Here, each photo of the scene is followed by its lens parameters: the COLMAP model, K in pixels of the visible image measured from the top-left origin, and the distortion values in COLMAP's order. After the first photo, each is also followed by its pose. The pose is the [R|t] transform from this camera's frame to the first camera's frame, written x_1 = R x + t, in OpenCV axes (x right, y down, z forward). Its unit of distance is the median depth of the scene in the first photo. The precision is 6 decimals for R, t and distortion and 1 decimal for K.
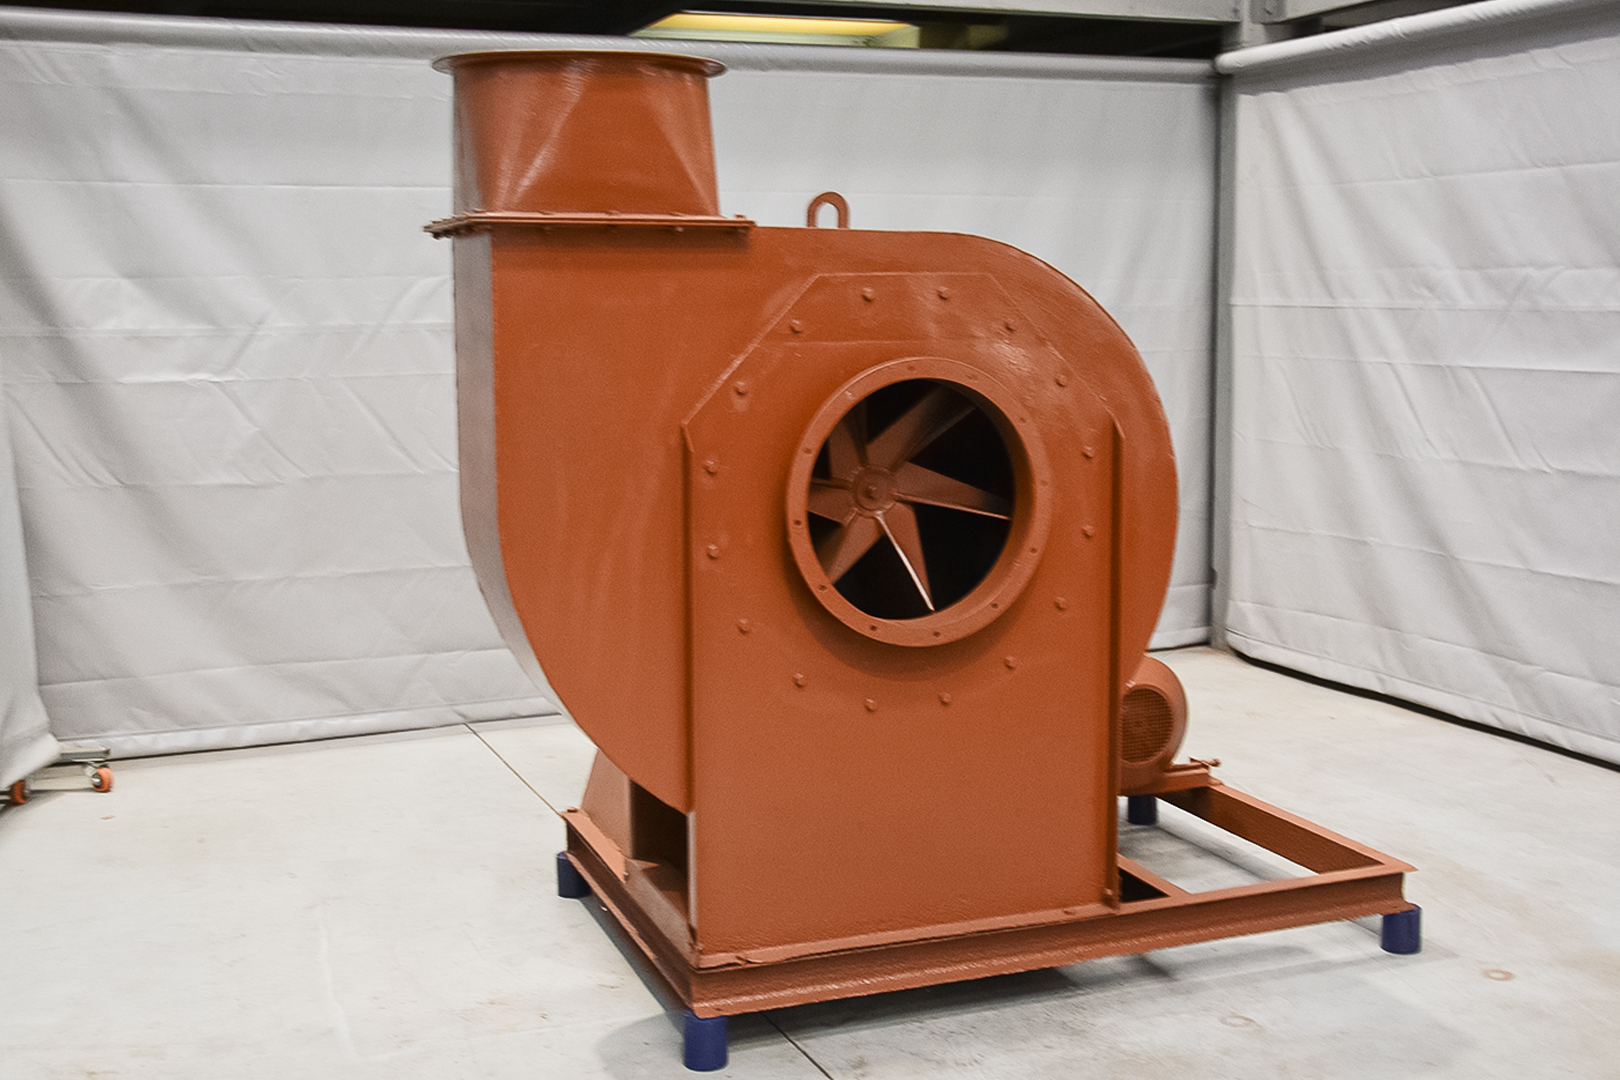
lens RADIAL K [[1905.5, 0, 810.0], [0, 1905.5, 540.0], [0, 0, 1]] dist [-0.007267, 0.064686]
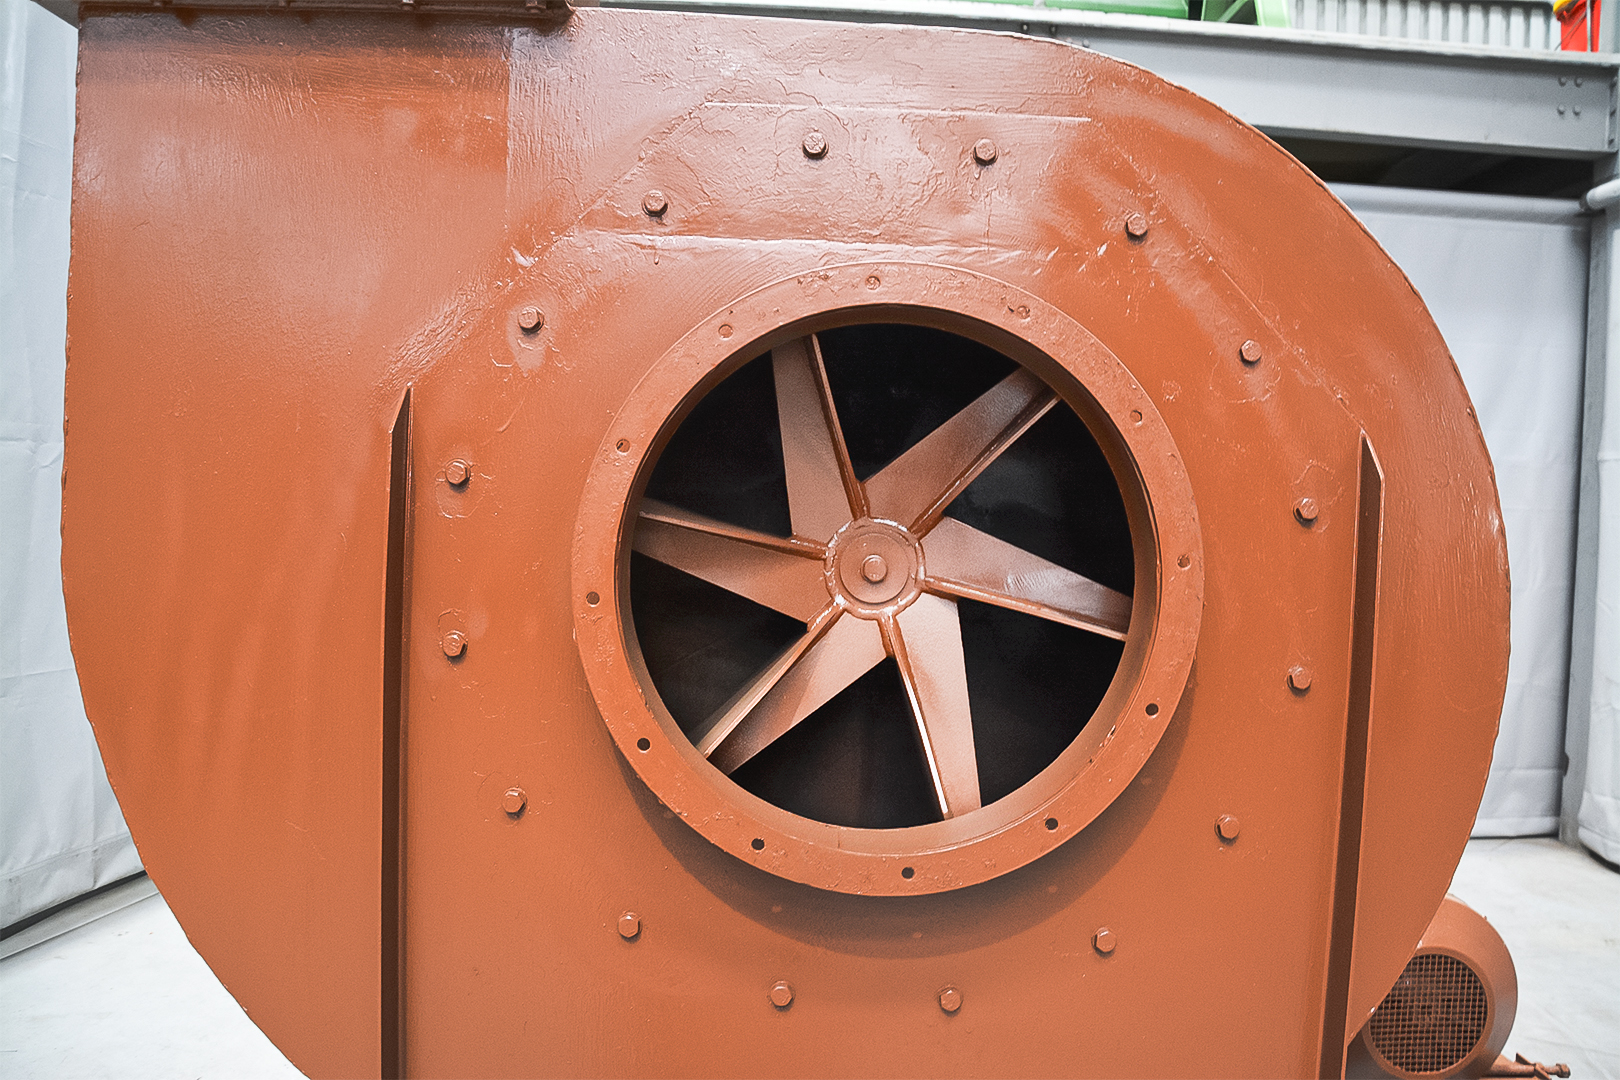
lens RADIAL K [[1267.4, 0, 814.5], [0, 1267.4, 547.8], [0, 0, 1]] dist [-0.178626, 0.138827]
pose [[0.937505, 0.055029, -0.343593, 0.090066], [-0.090278, 0.992071, -0.087440, 0.000491], [0.336056, 0.112995, 0.935039, 0.442435]]
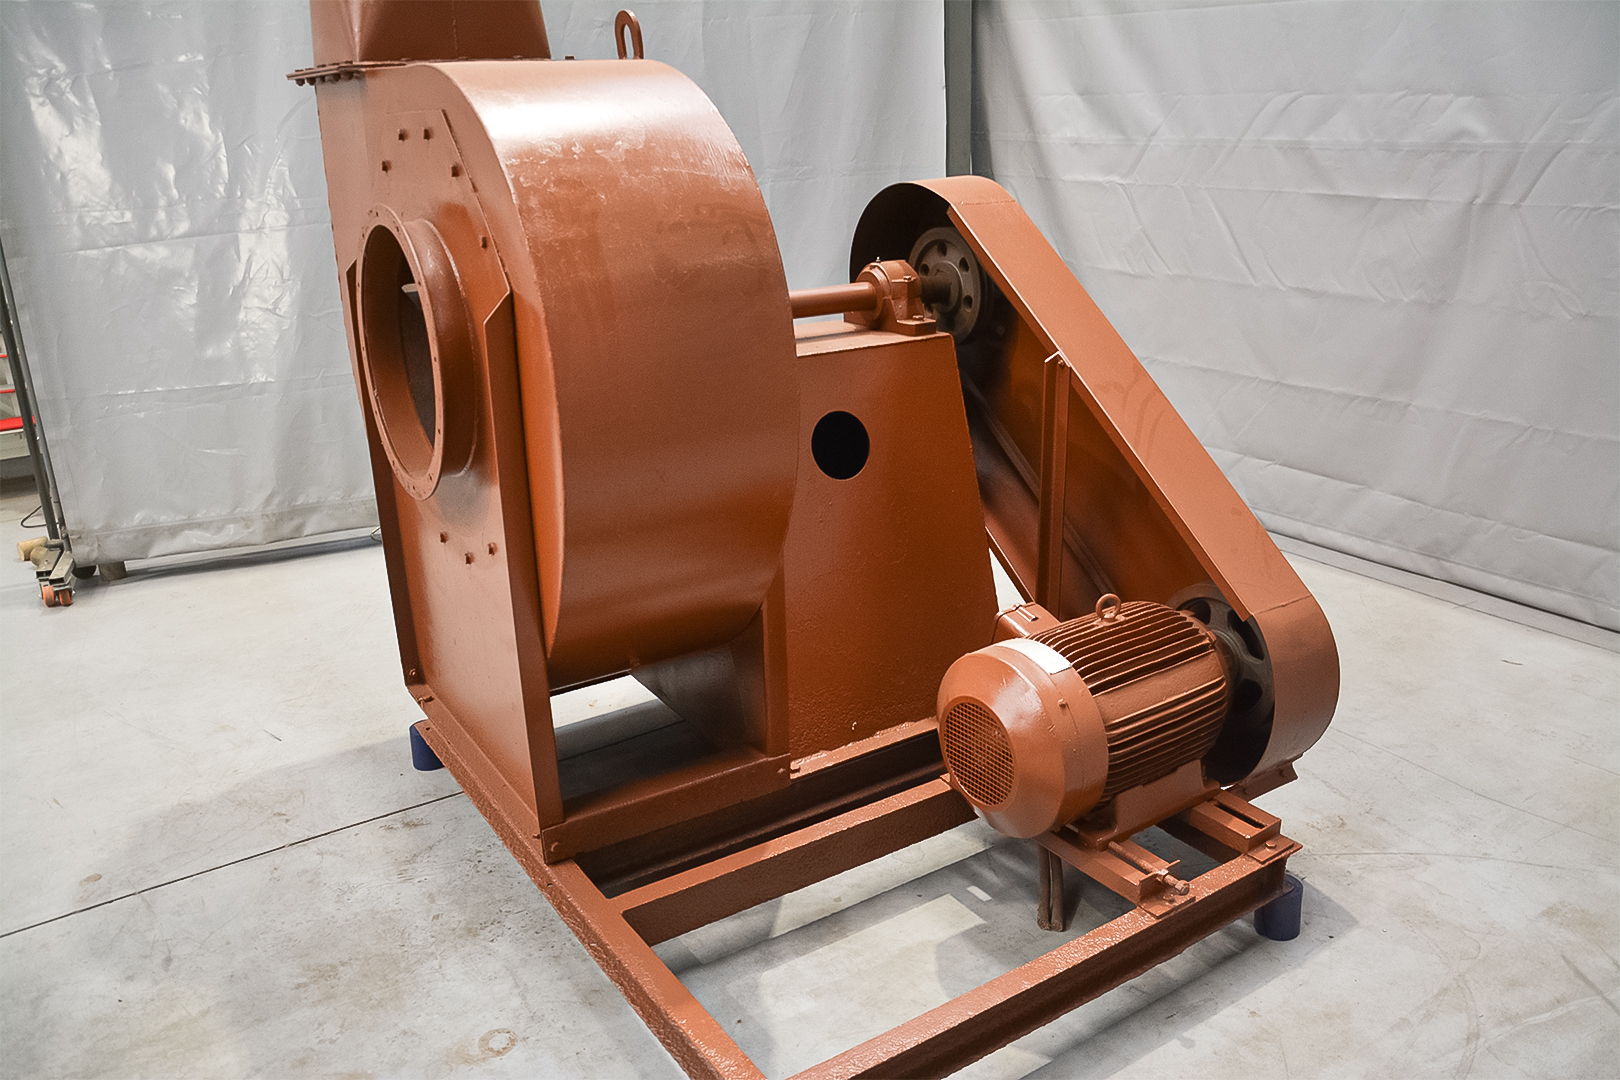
lens RADIAL K [[1267.4, 0, 814.5], [0, 1267.4, 547.8], [0, 0, 1]] dist [-0.178626, 0.138827]
pose [[0.216012, 0.323444, -0.921261, 0.447789], [-0.105731, 0.945738, 0.307247, -0.088093], [0.970649, 0.031037, 0.238489, 0.657058]]
